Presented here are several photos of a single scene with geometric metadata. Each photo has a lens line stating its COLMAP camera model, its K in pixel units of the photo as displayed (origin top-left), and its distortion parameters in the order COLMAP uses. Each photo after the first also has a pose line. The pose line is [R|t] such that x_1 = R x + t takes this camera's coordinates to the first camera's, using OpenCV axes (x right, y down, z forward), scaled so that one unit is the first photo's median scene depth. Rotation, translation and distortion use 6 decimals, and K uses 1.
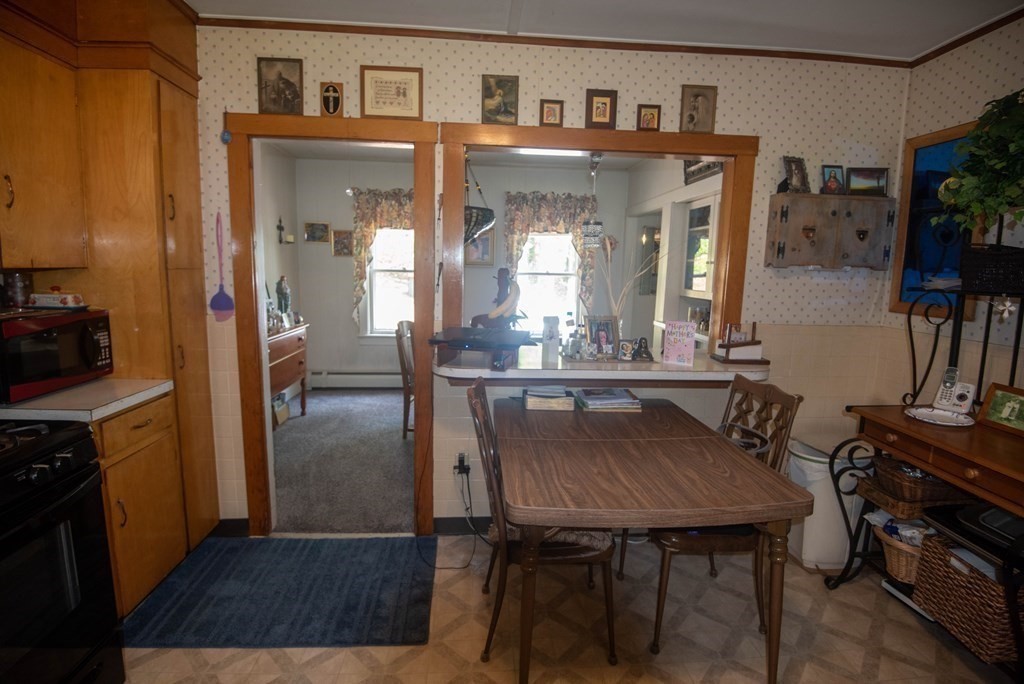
lens RADIAL K [[474.5, 0, 510.0], [0, 474.5, 336.4], [0, 0, 1]] dist [-0.021951, -0.009390]
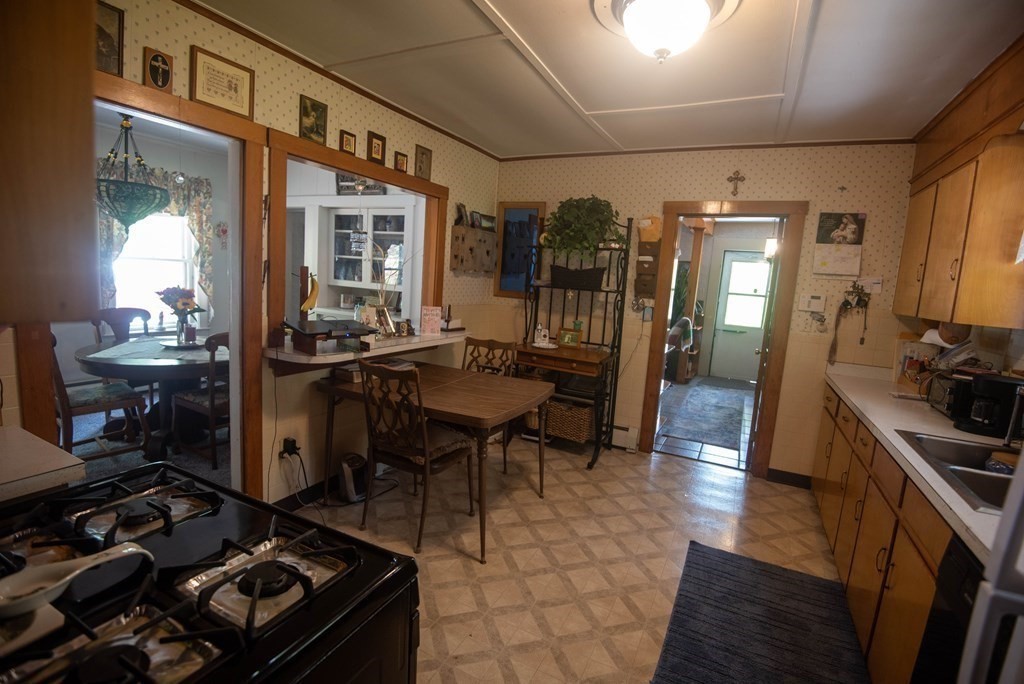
lens RADIAL K [[474.5, 0, 507.5], [0, 474.5, 337.4], [0, 0, 1]] dist [-0.021951, -0.009390]
pose [[0.513873, -0.099360, 0.852093, -0.800691], [0.064378, 0.994936, 0.077192, -0.035071], [-0.855447, 0.015189, 0.517667, 0.011398]]
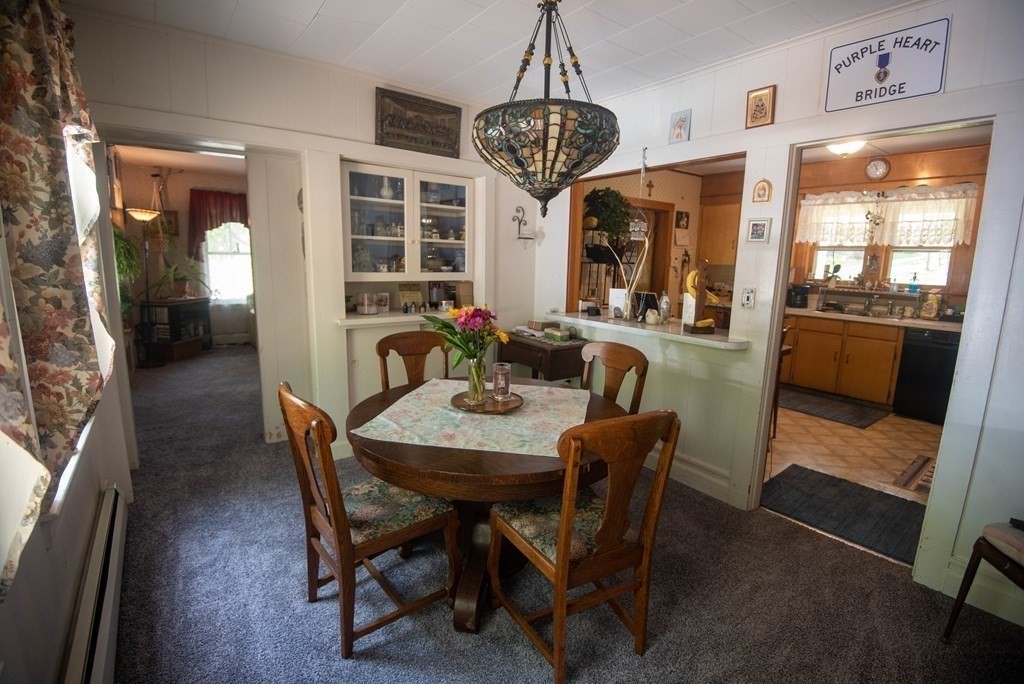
lens RADIAL K [[474.5, 0, 509.4], [0, 474.5, 338.9], [0, 0, 1]] dist [-0.021951, -0.009390]
pose [[-0.521714, -0.178769, 0.834180, -0.846482], [0.085536, 0.961910, 0.259638, -0.322254], [-0.848822, 0.206809, -0.486551, 2.142130]]
